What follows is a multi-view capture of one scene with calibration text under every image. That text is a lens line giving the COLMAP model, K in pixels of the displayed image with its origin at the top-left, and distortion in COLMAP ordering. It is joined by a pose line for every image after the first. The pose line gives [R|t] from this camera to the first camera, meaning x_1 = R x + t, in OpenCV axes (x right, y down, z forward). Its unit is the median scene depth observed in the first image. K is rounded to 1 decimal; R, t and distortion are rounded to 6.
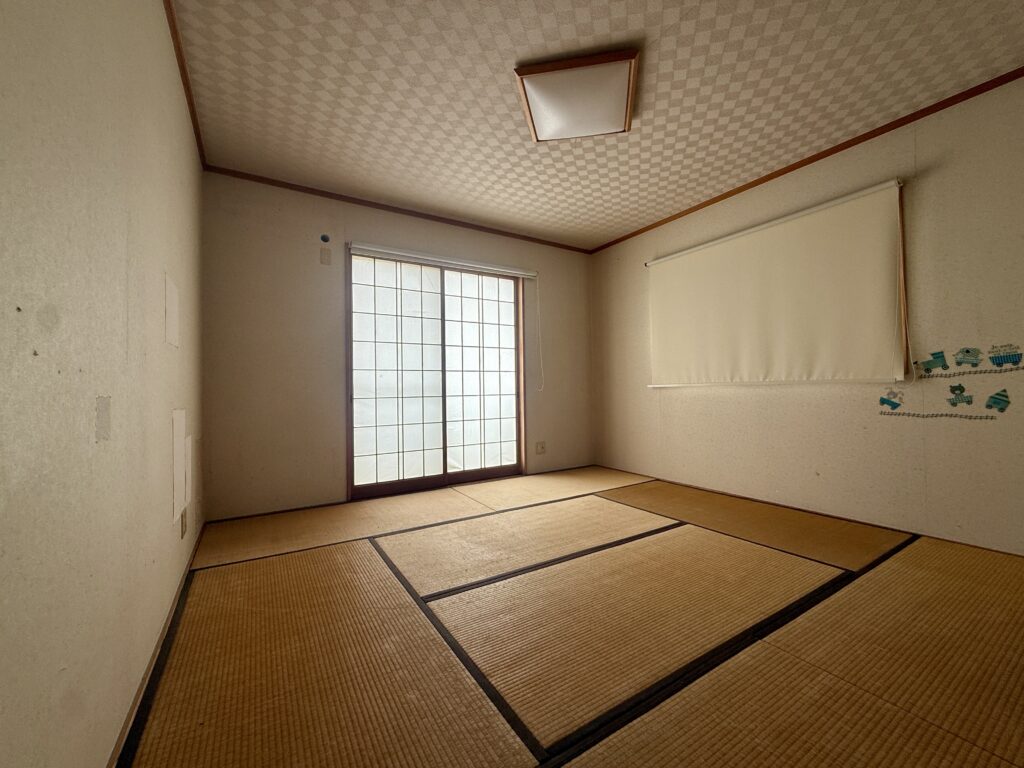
lens RADIAL K [[410.3, 0, 510.9], [0, 410.3, 384.6], [0, 0, 1]] dist [0.002646, 0.000121]
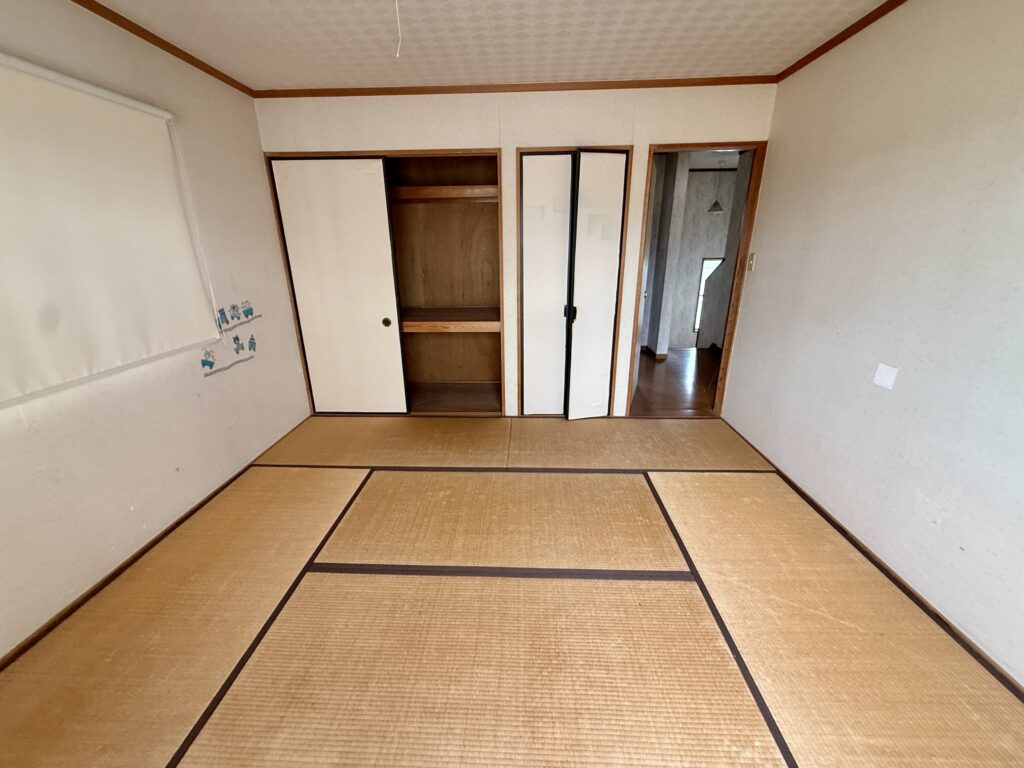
lens RADIAL K [[410.3, 0, 509.3], [0, 410.3, 383.0], [0, 0, 1]] dist [0.002646, 0.000121]
pose [[-0.825353, -0.162012, 0.540874, -0.246987], [0.014097, 0.951737, 0.306591, -0.226932], [-0.564441, 0.260670, -0.783235, 1.538701]]
